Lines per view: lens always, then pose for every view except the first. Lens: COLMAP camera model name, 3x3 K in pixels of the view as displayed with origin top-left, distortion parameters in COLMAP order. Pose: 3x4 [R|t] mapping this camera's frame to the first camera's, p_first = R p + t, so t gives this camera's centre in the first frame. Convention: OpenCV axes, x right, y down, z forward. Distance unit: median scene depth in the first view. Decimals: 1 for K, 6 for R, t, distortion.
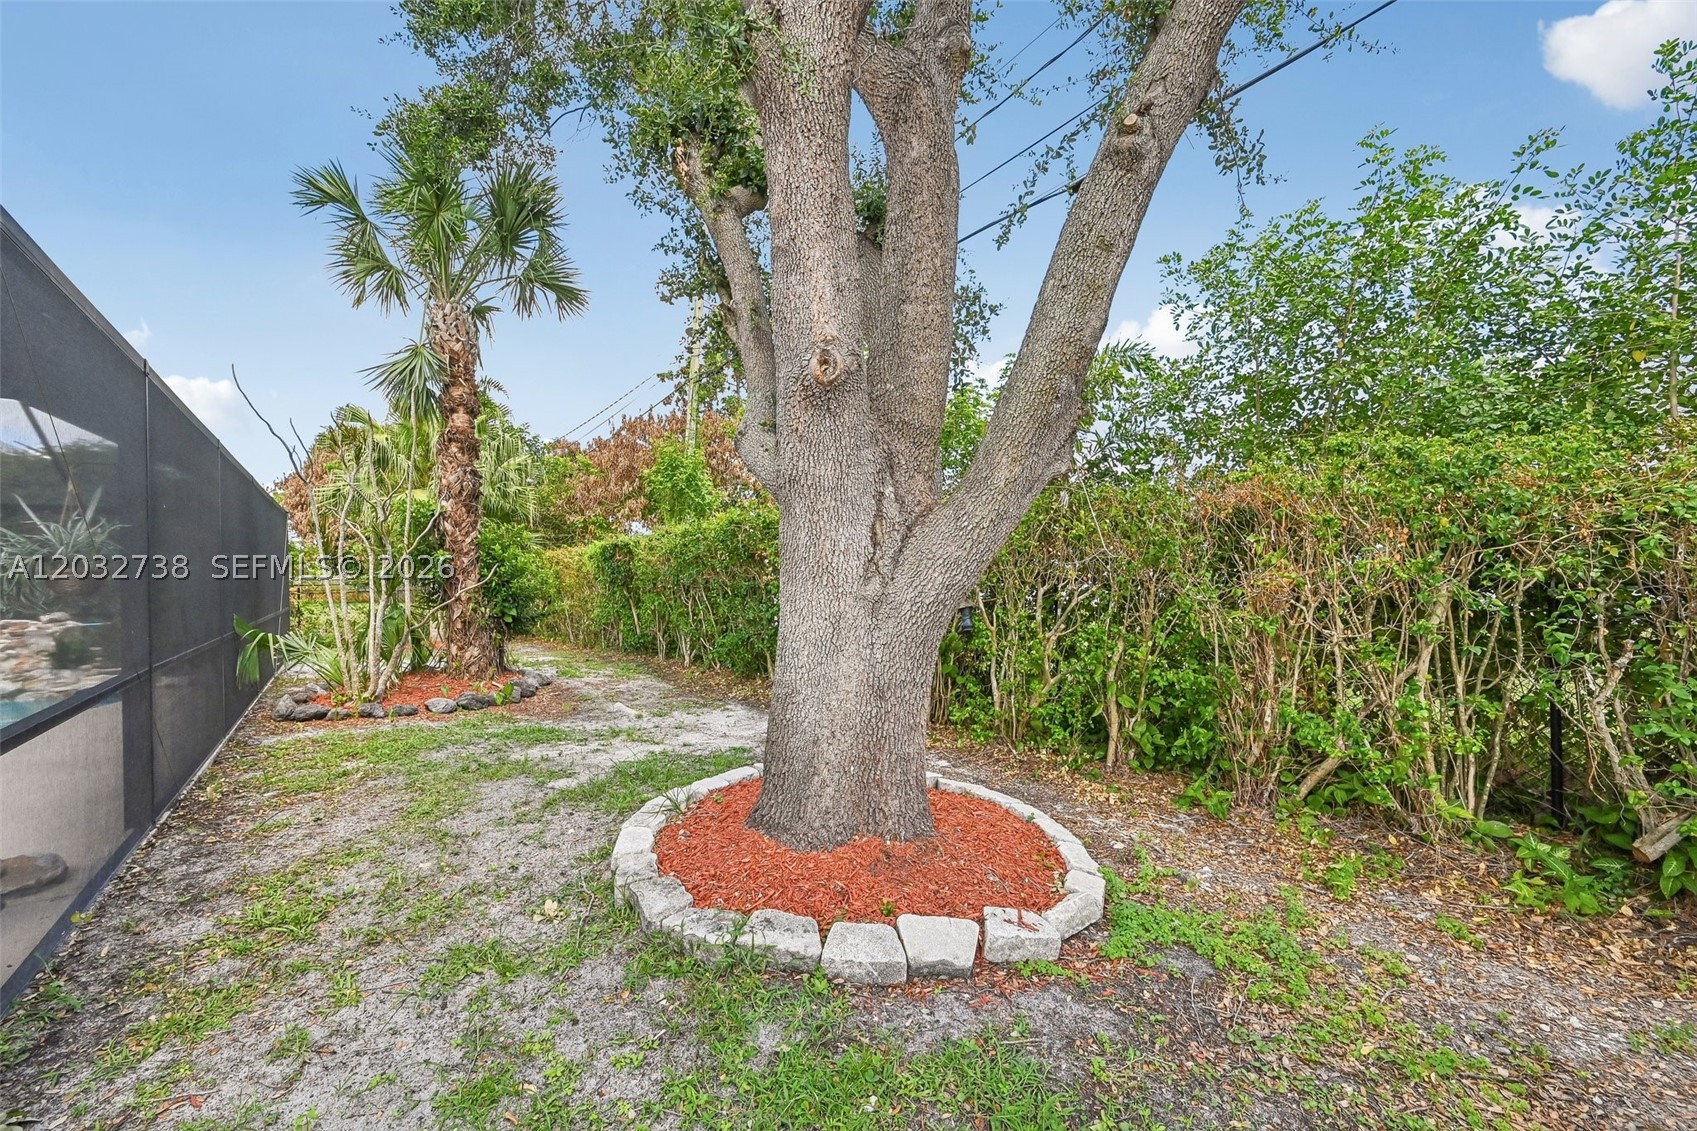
lens RADIAL K [[667.0, 0, 851.2], [0, 667.0, 562.4], [0, 0, 1]] dist [0.003205, 0.000125]
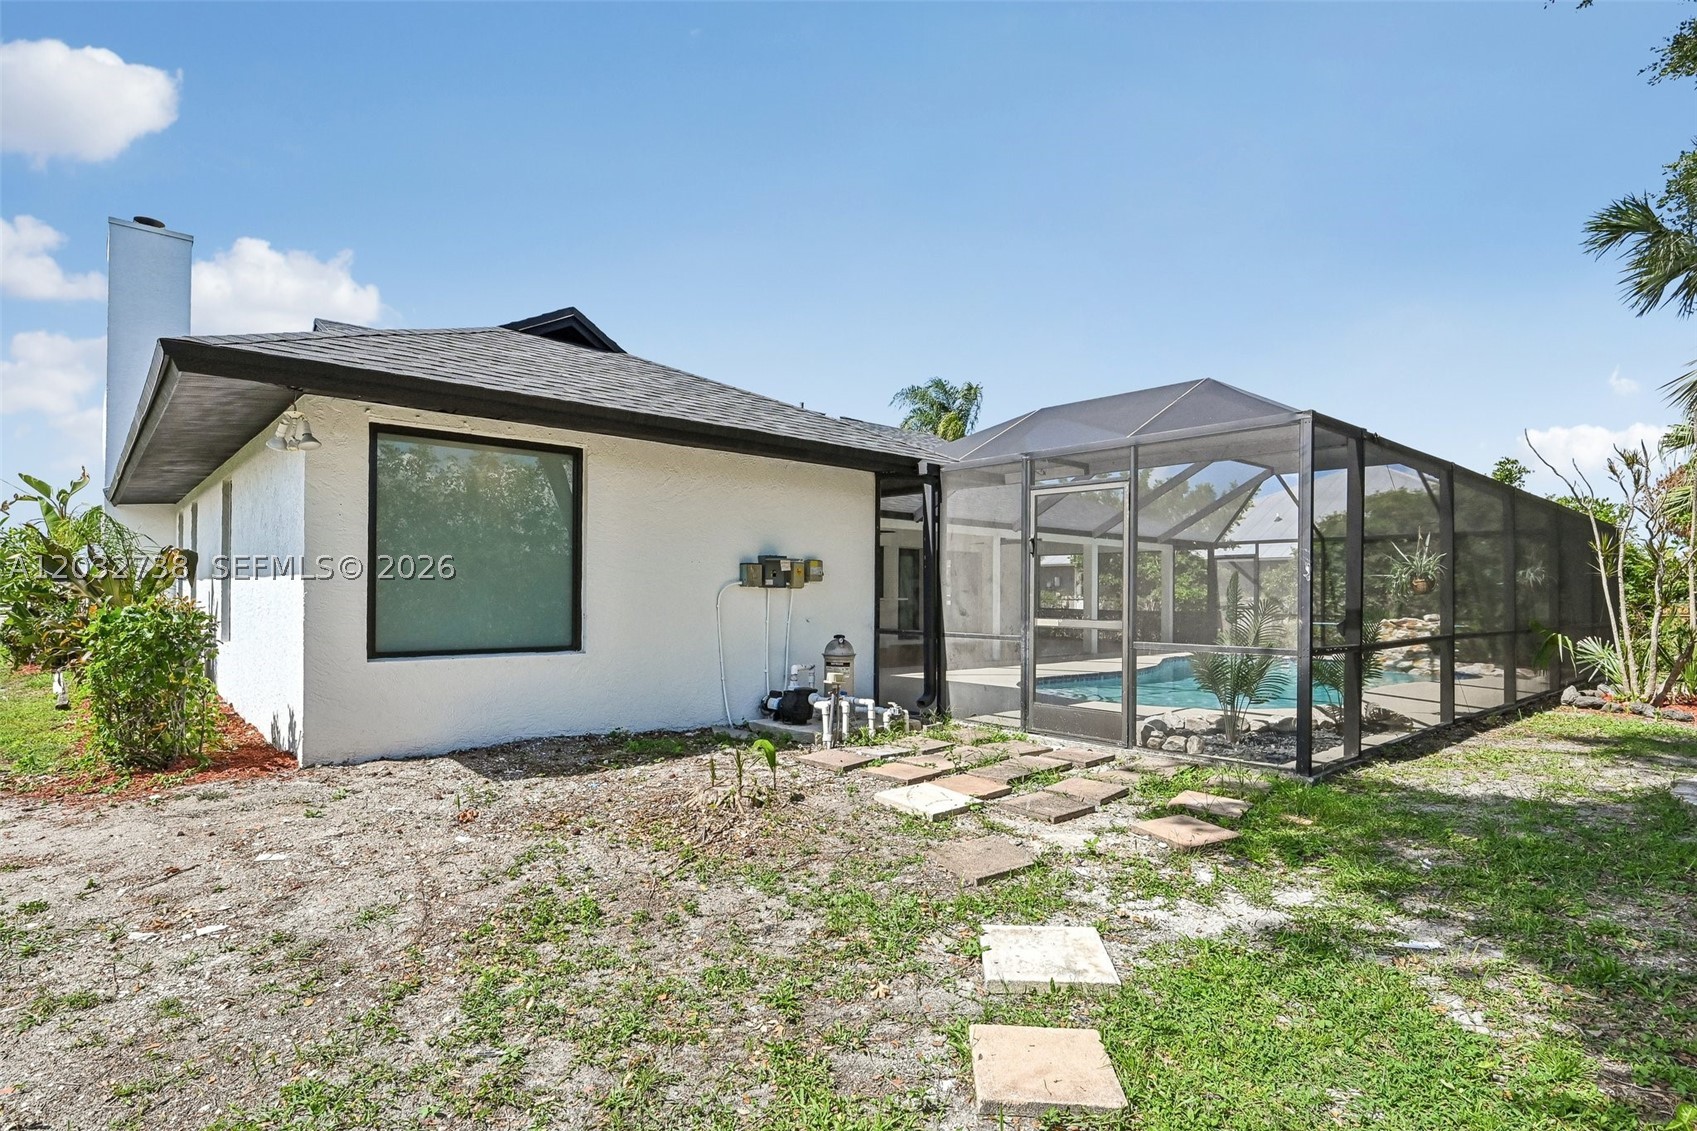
lens RADIAL K [[862.4, 0, 843.6], [0, 862.4, 571.7], [0, 0, 1]] dist [-0.001384, -0.000272]
pose [[0.080953, -0.013959, -0.996620, 0.566924], [0.008417, 0.999876, -0.013321, 0.002080], [0.996682, -0.007311, 0.081061, -0.408725]]
